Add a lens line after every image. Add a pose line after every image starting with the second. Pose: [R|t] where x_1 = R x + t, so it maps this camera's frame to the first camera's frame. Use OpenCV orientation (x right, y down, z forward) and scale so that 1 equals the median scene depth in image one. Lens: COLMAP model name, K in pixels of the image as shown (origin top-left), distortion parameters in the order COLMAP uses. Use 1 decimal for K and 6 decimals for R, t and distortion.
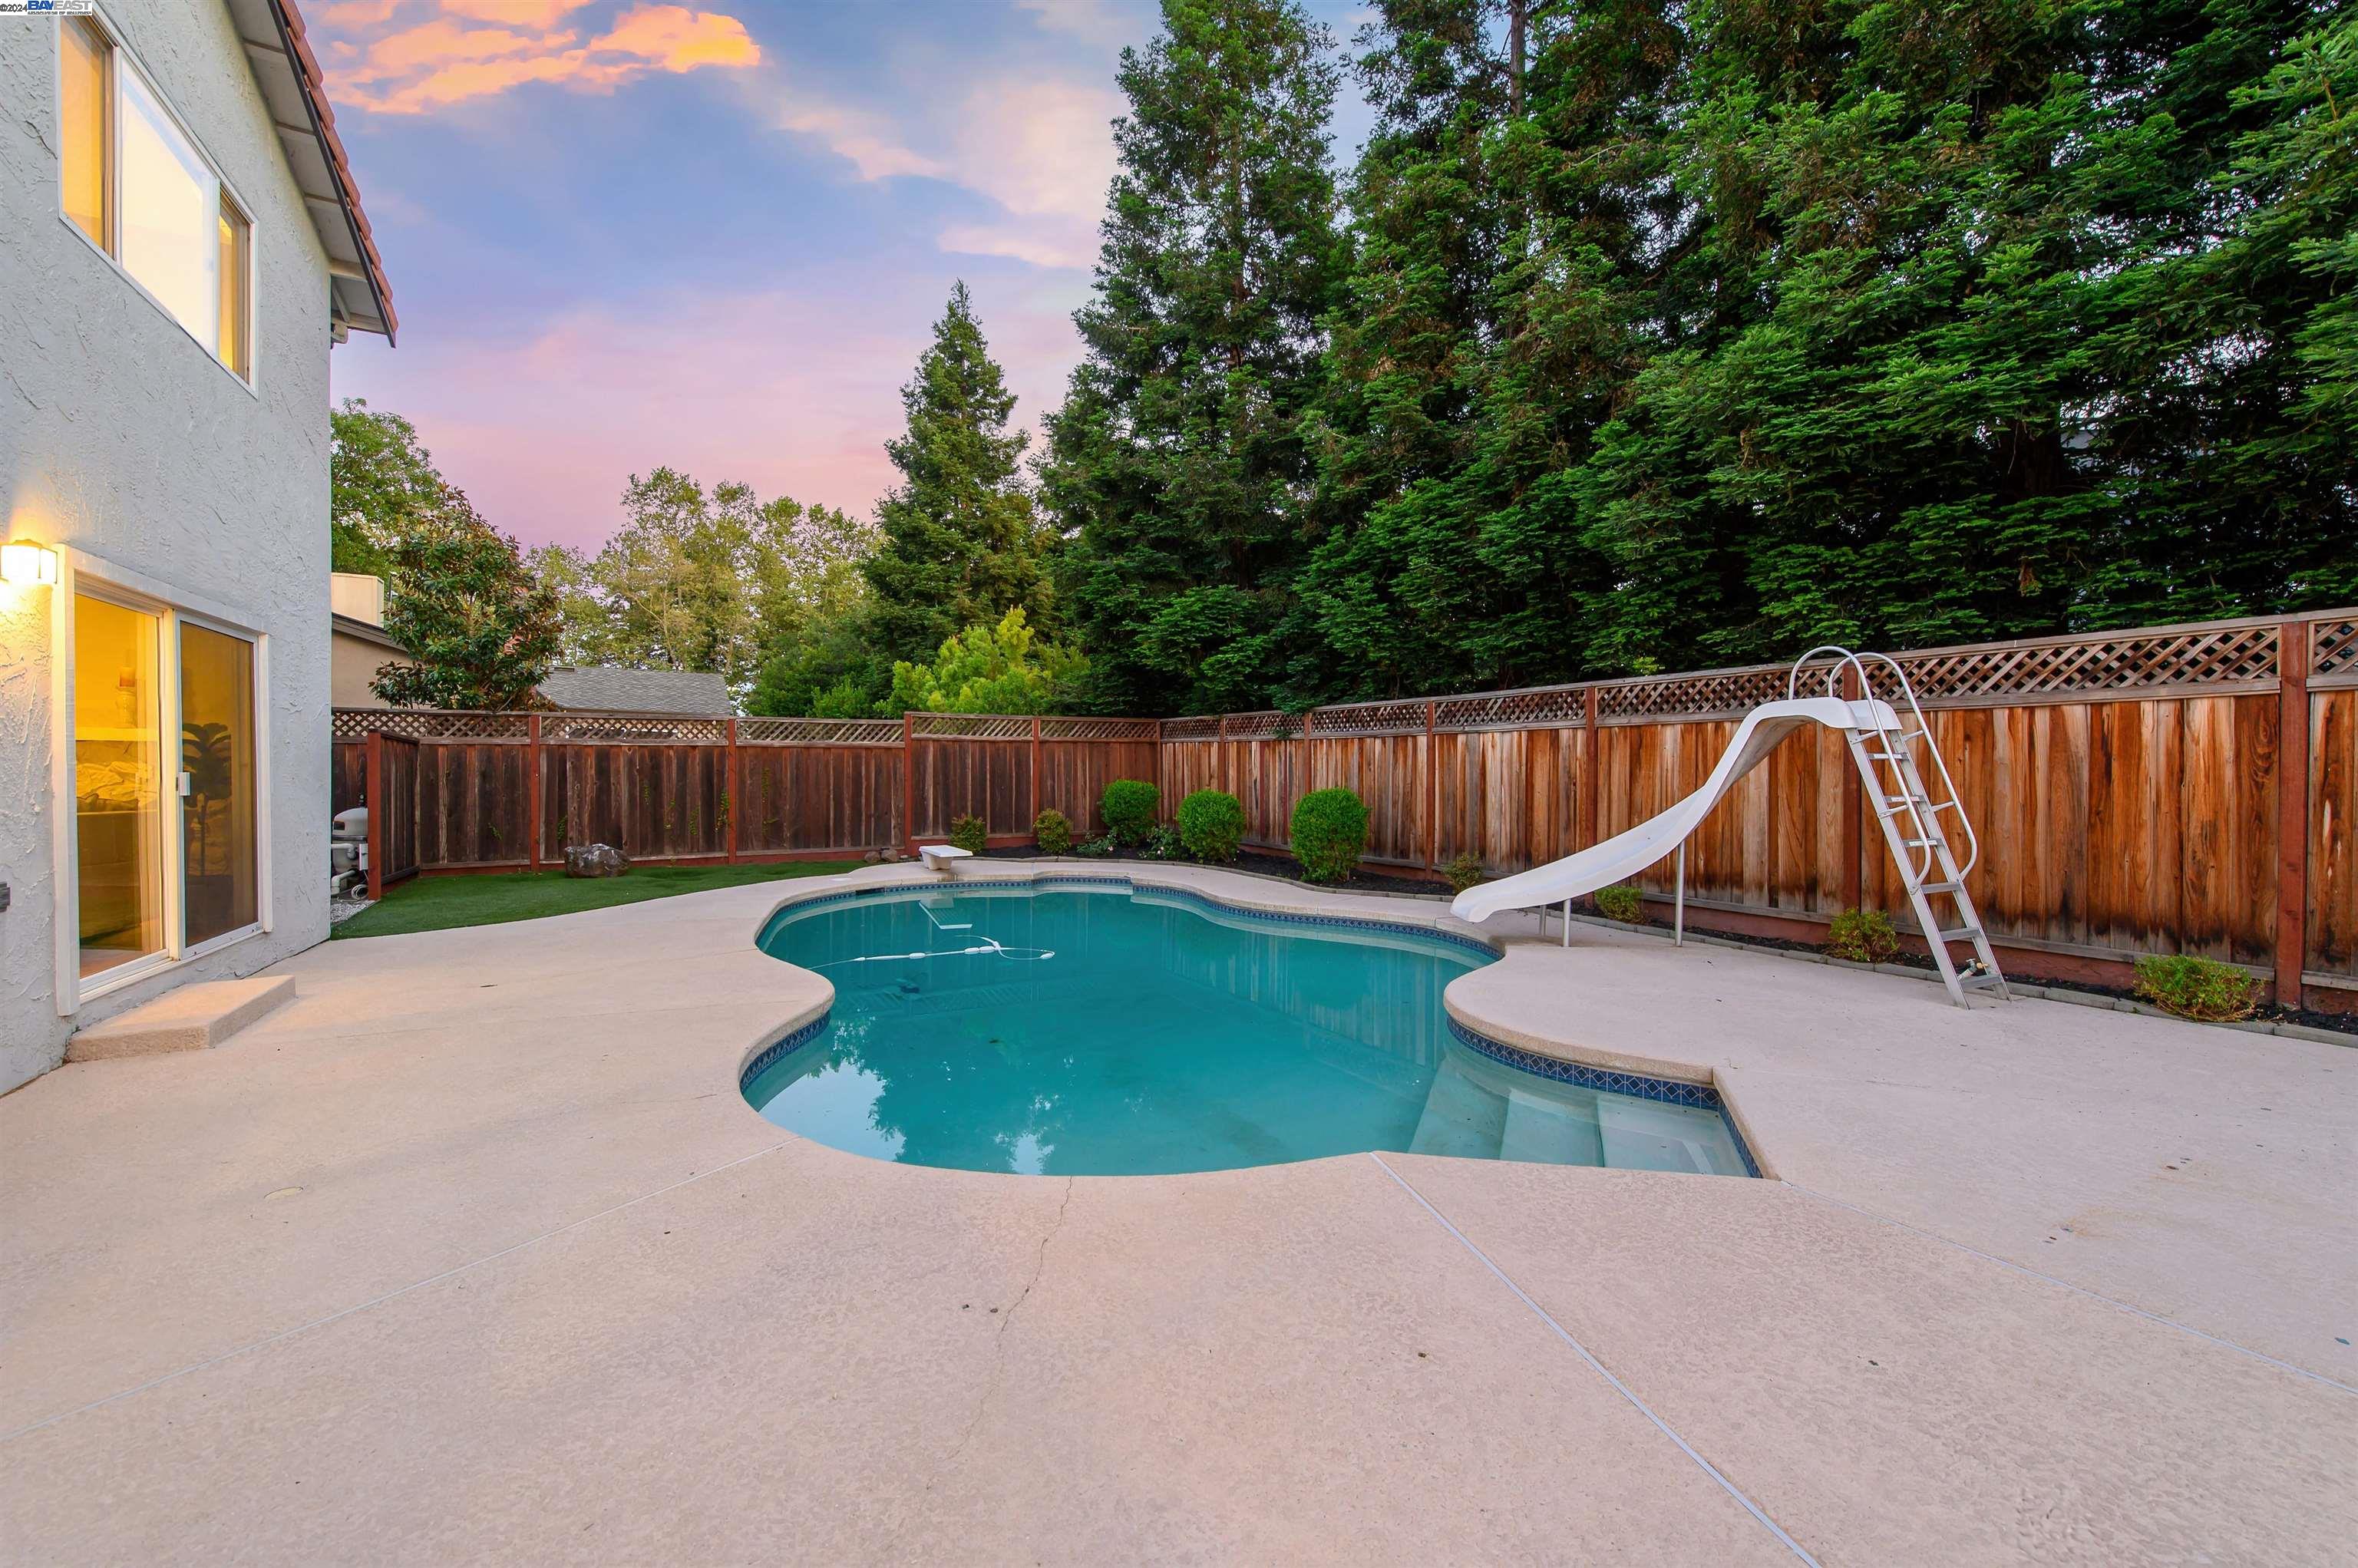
lens RADIAL K [[948.4, 0, 1184.3], [0, 948.4, 768.9], [0, 0, 1]] dist [0.013684, -0.002301]
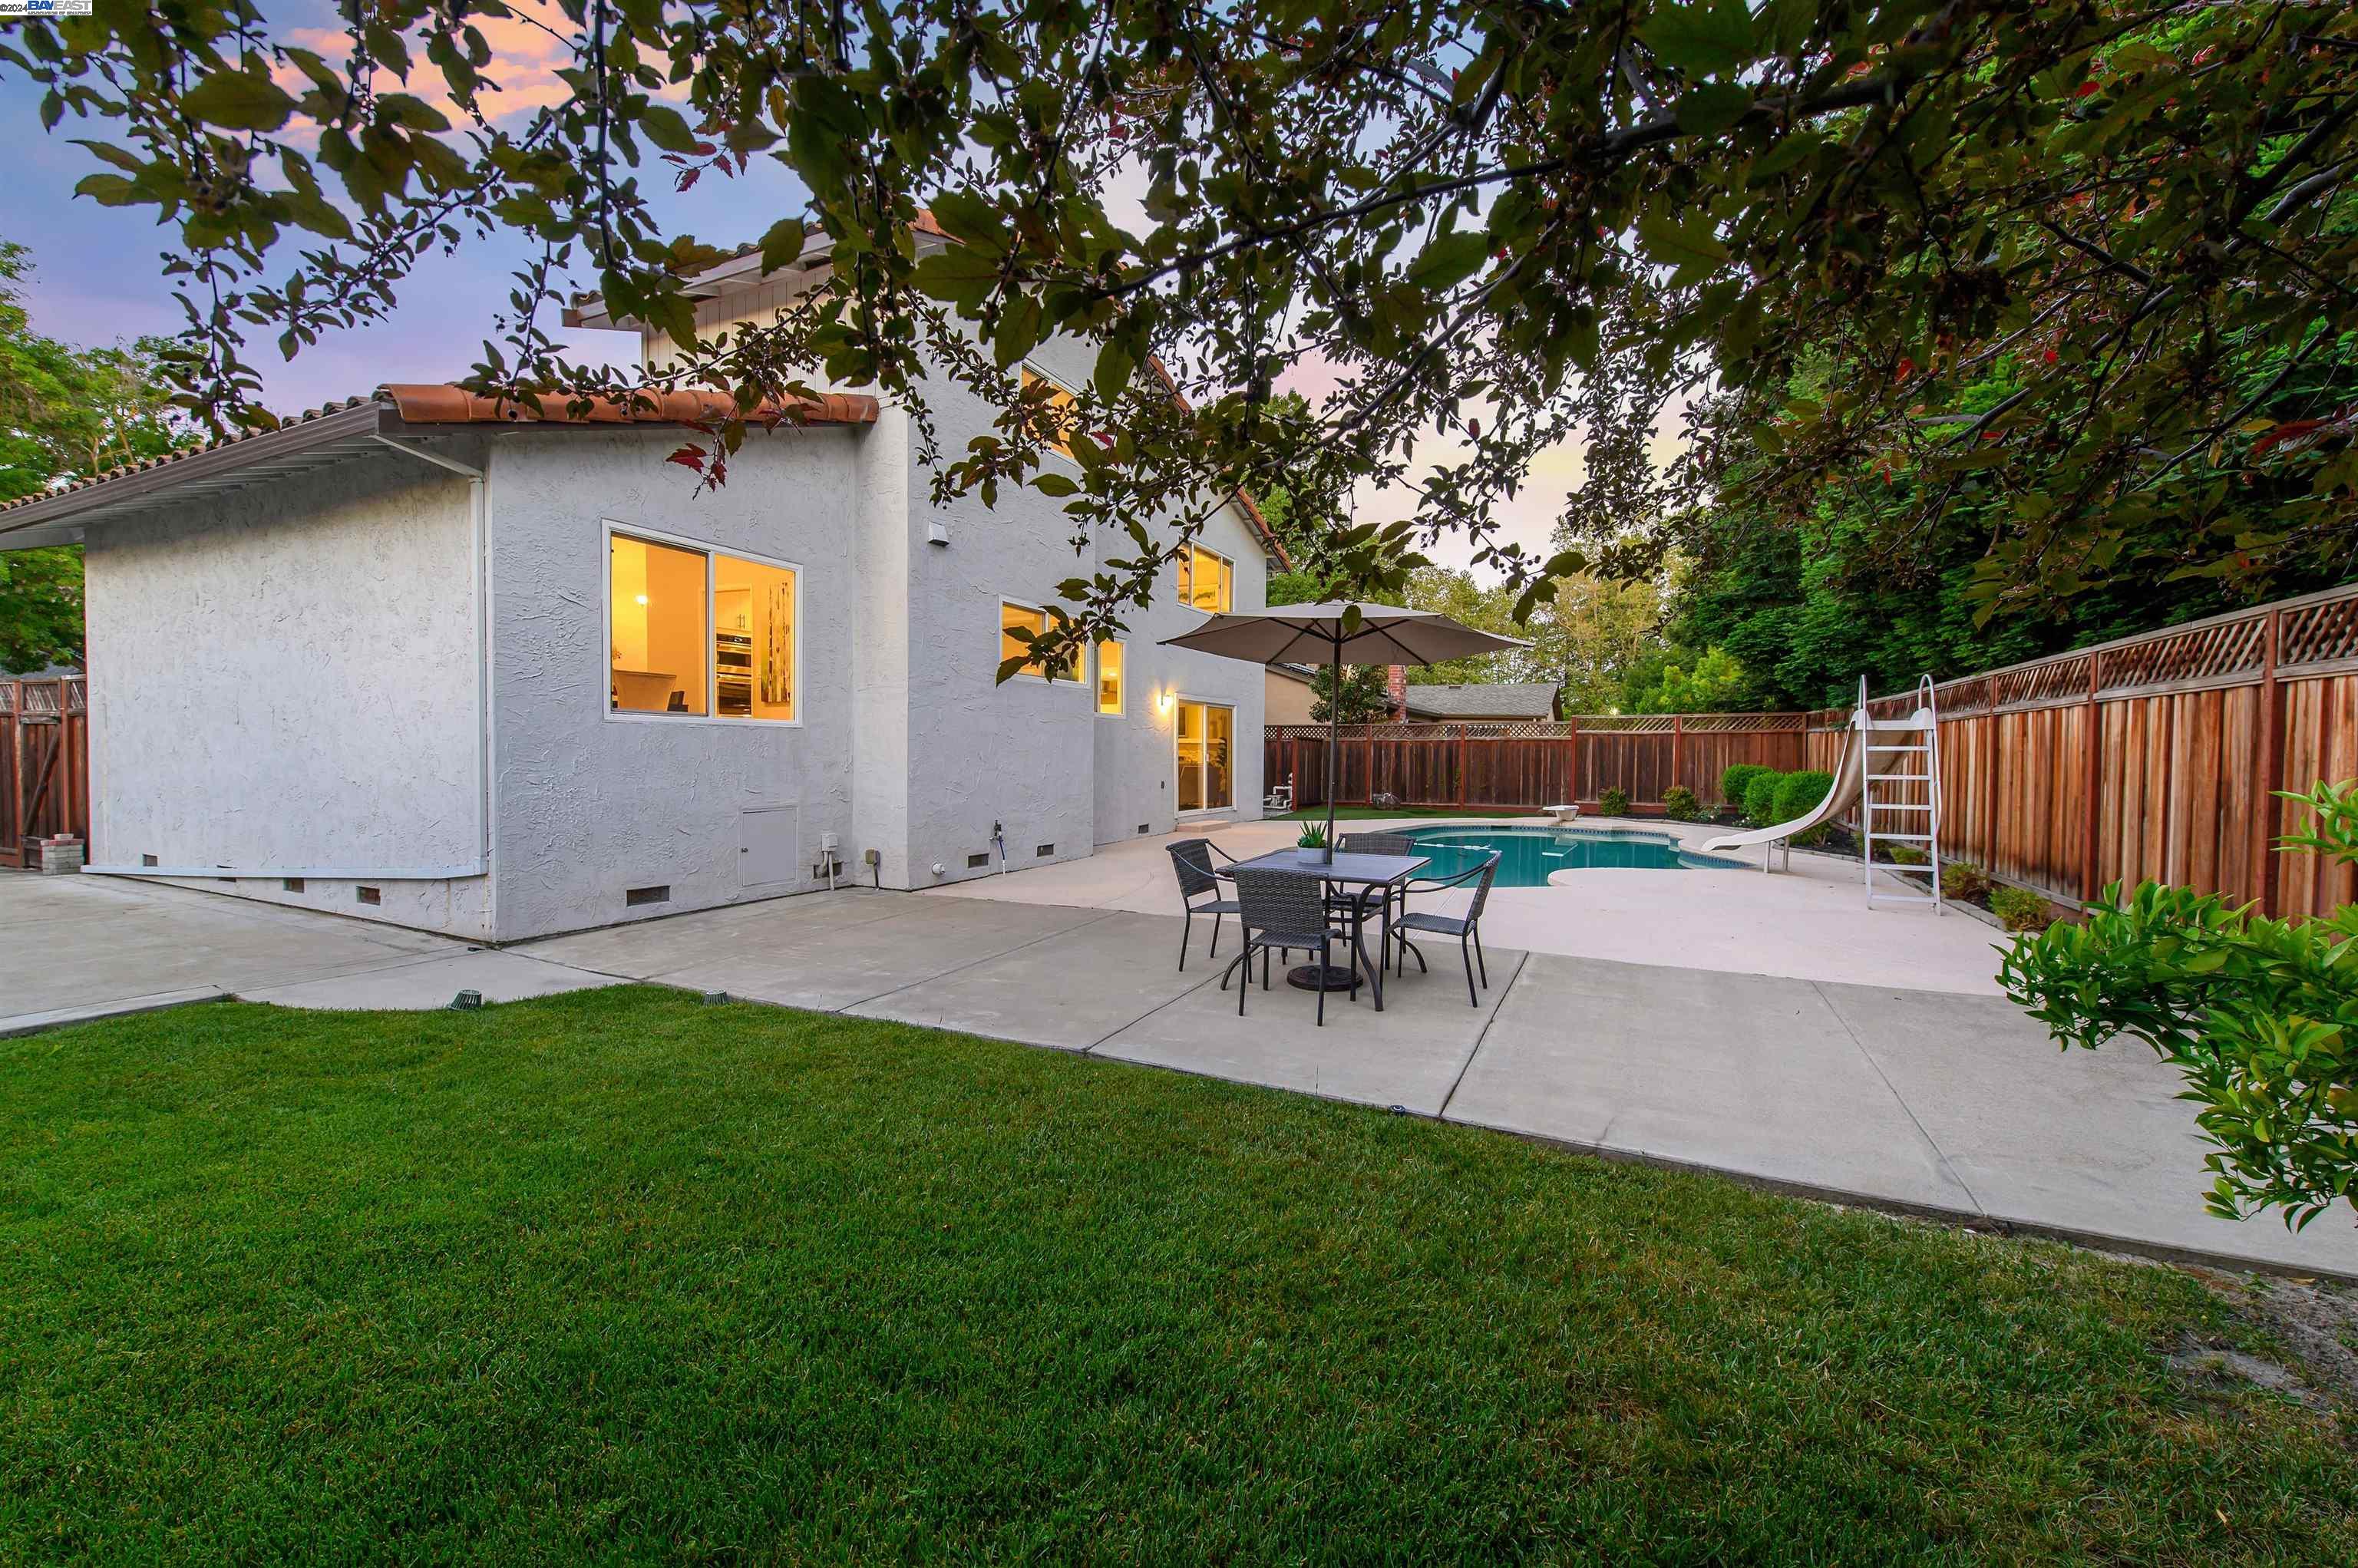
lens RADIAL K [[948.4, 0, 1184.3], [0, 948.4, 768.9], [0, 0, 1]] dist [0.013684, -0.002301]
pose [[0.554954, 0.017466, -0.831698, 0.813575], [-0.004809, 0.999830, 0.017788, -0.001511], [0.831867, -0.005872, 0.554944, -0.429755]]
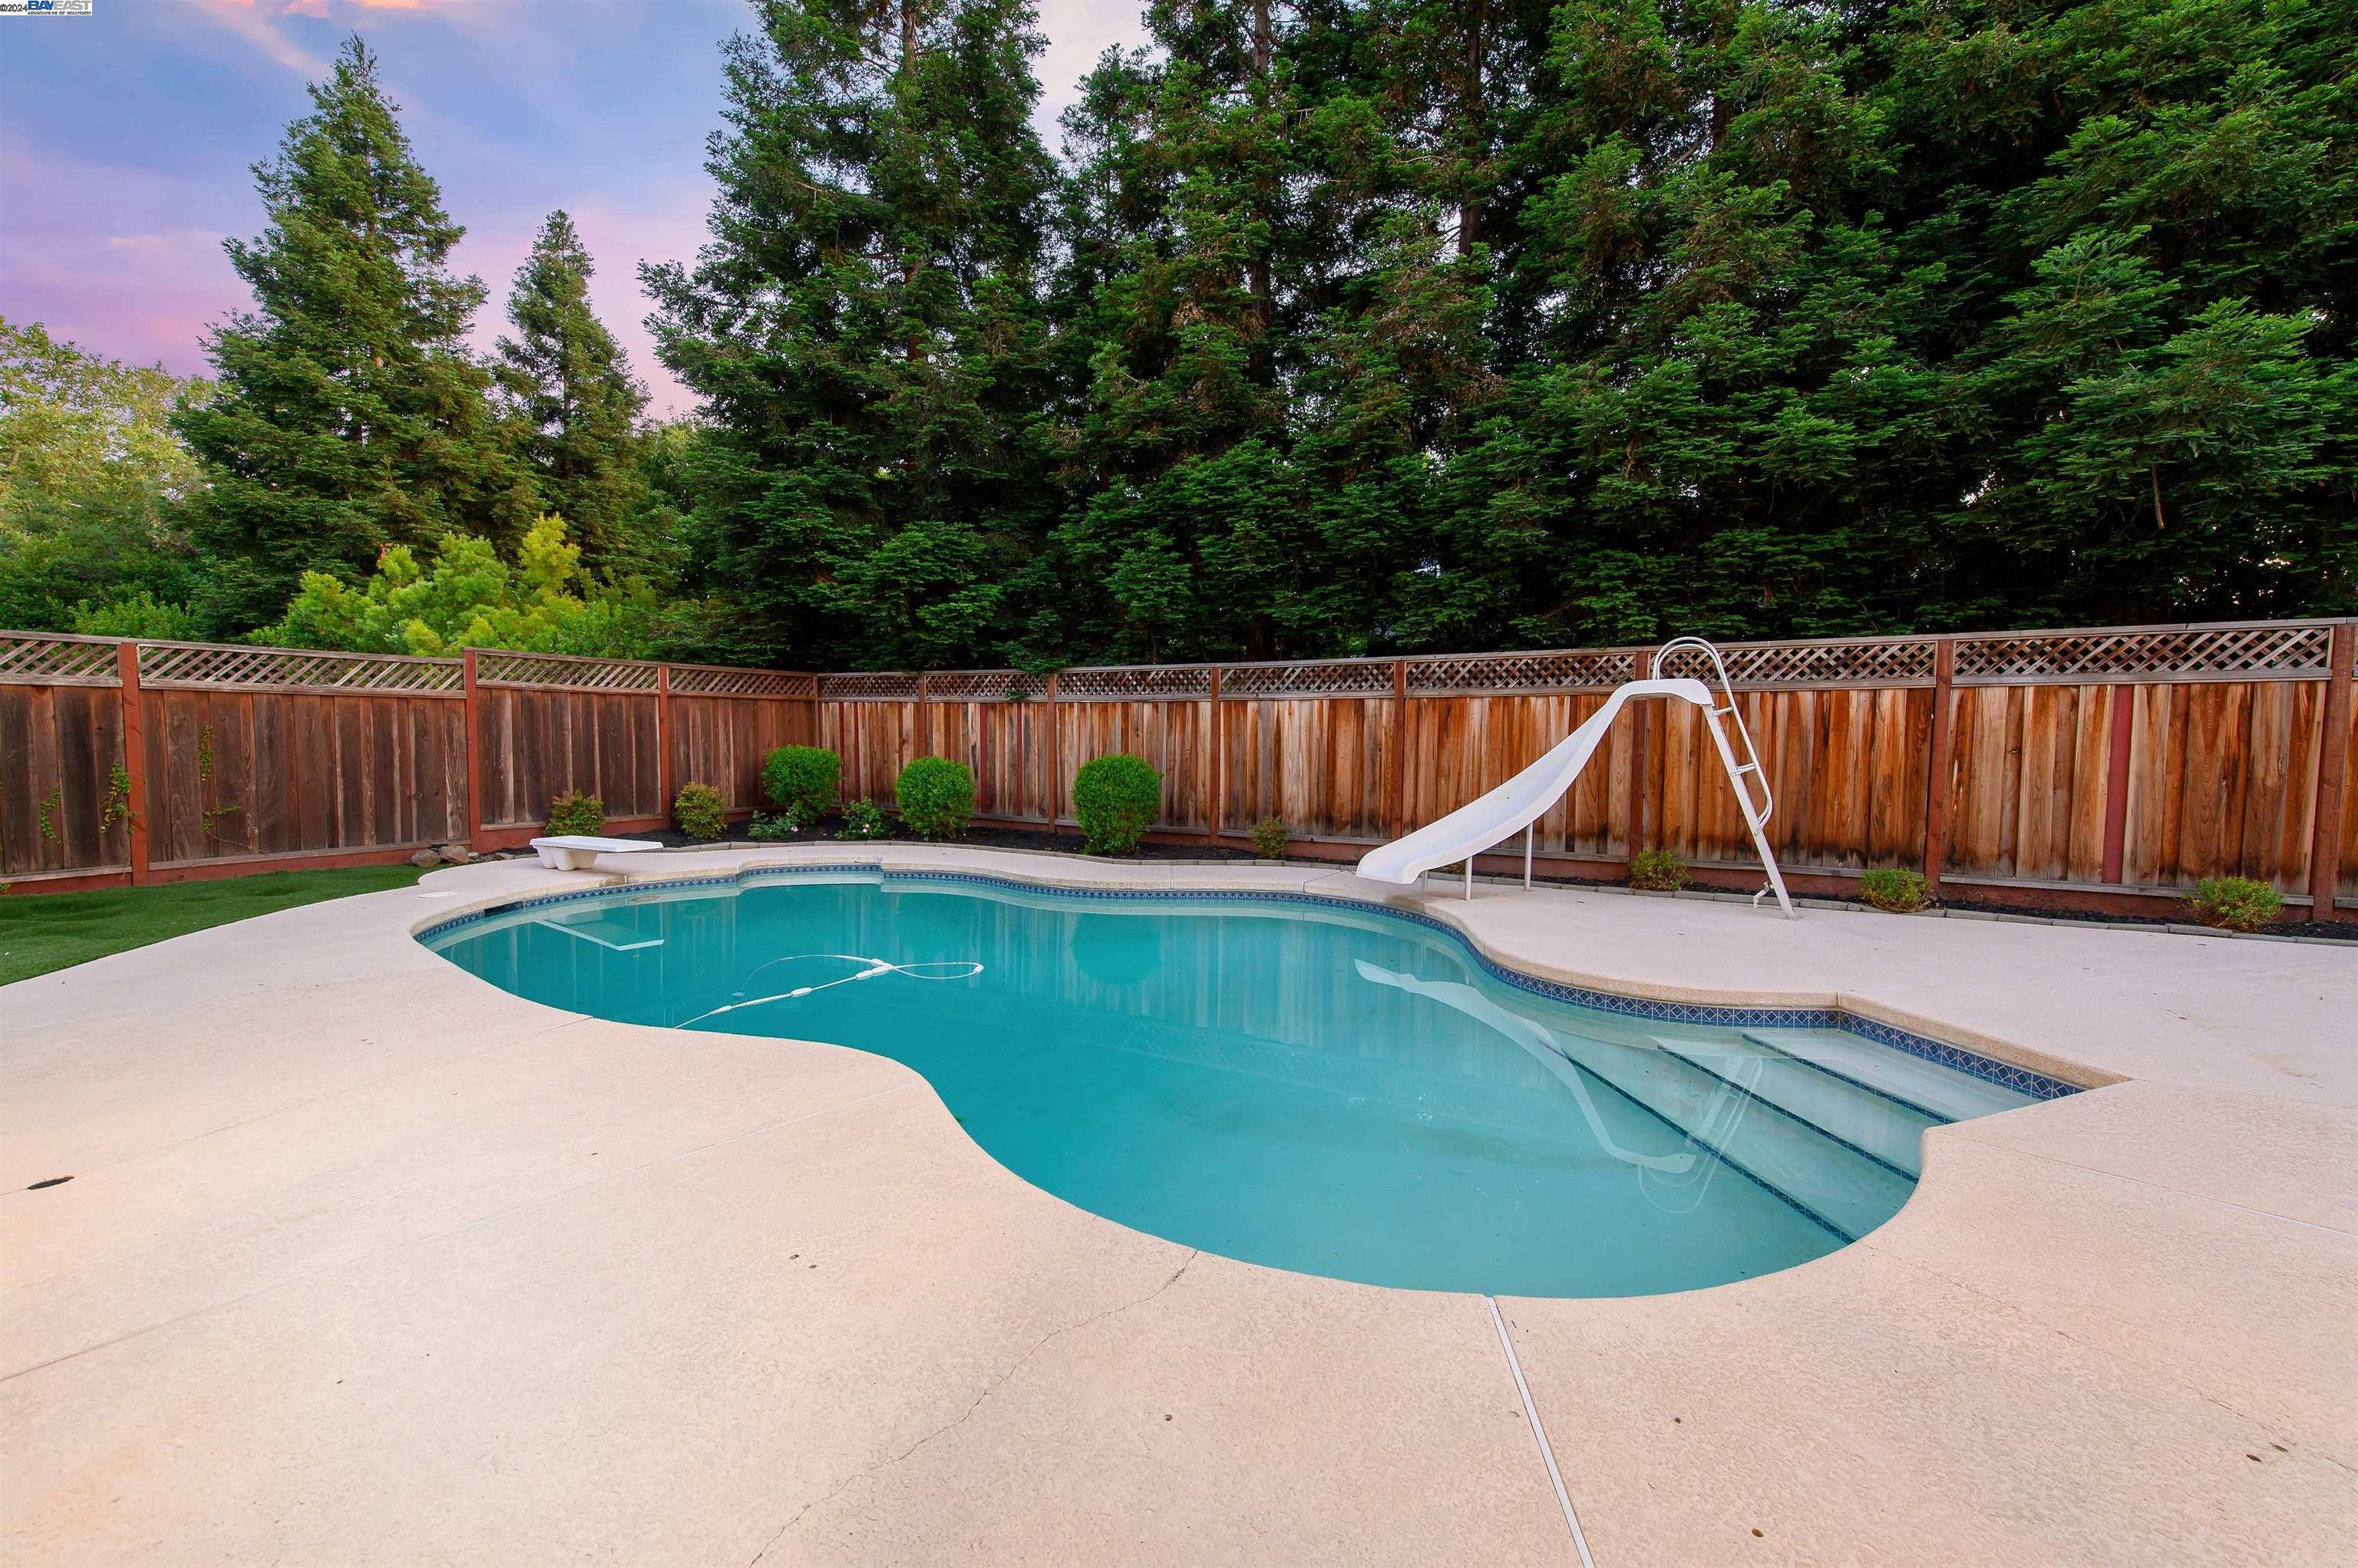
lens RADIAL K [[926.9, 0, 1203.7], [0, 926.9, 778.8], [0, 0, 1]] dist [0.020095, -0.007076]
pose [[0.847273, -0.018246, 0.530845, -0.274323], [-0.007078, 0.998933, 0.045633, 0.001615], [-0.531111, -0.042421, 0.846240, 0.175789]]
